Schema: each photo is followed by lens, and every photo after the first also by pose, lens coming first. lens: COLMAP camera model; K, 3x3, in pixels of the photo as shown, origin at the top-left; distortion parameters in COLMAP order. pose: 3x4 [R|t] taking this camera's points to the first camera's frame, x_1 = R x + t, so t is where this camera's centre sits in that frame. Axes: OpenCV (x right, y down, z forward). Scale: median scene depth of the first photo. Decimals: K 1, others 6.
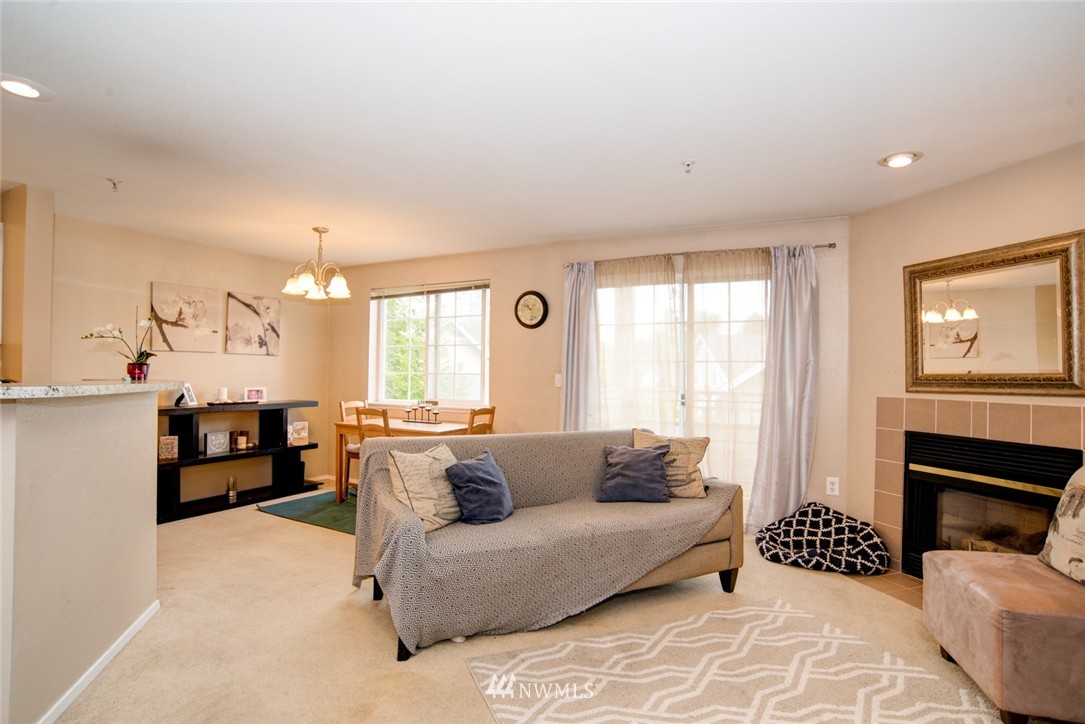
lens RADIAL K [[568.9, 0, 538.4], [0, 568.9, 365.0], [0, 0, 1]] dist [-0.062470, 0.025492]
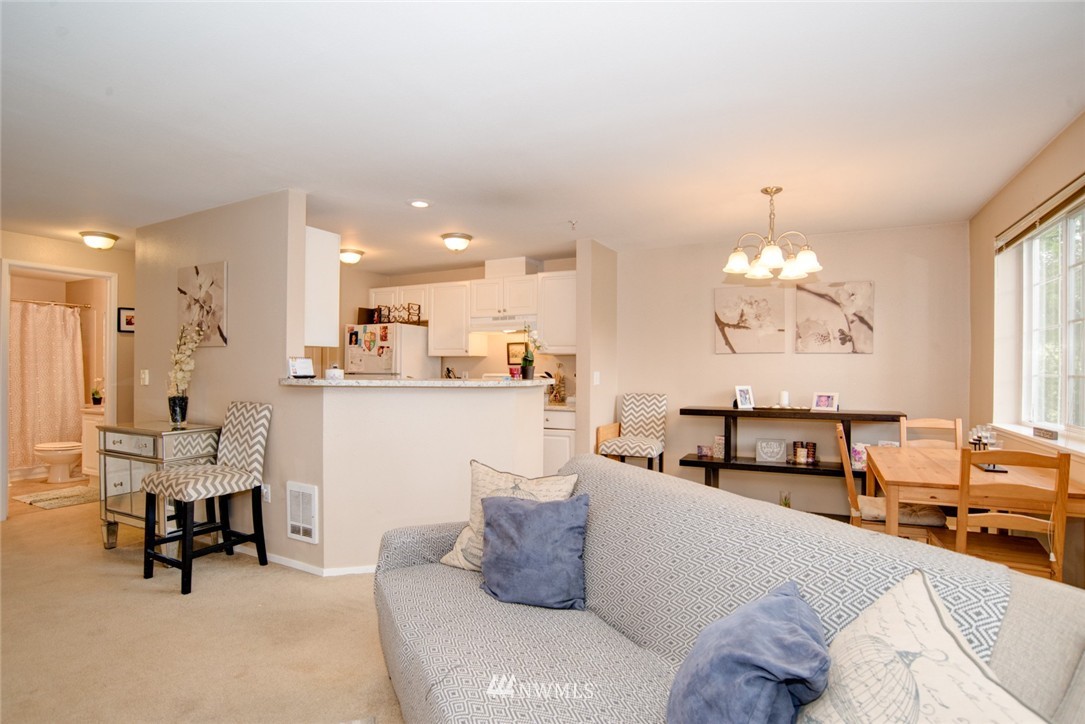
lens RADIAL K [[568.9, 0, 544.6], [0, 568.9, 370.2], [0, 0, 1]] dist [-0.062470, 0.025492]
pose [[-0.006765, -0.003188, -0.999972, 0.345518], [0.011165, 0.999932, -0.003264, 0.004678], [0.999915, -0.011187, -0.006729, 0.612509]]
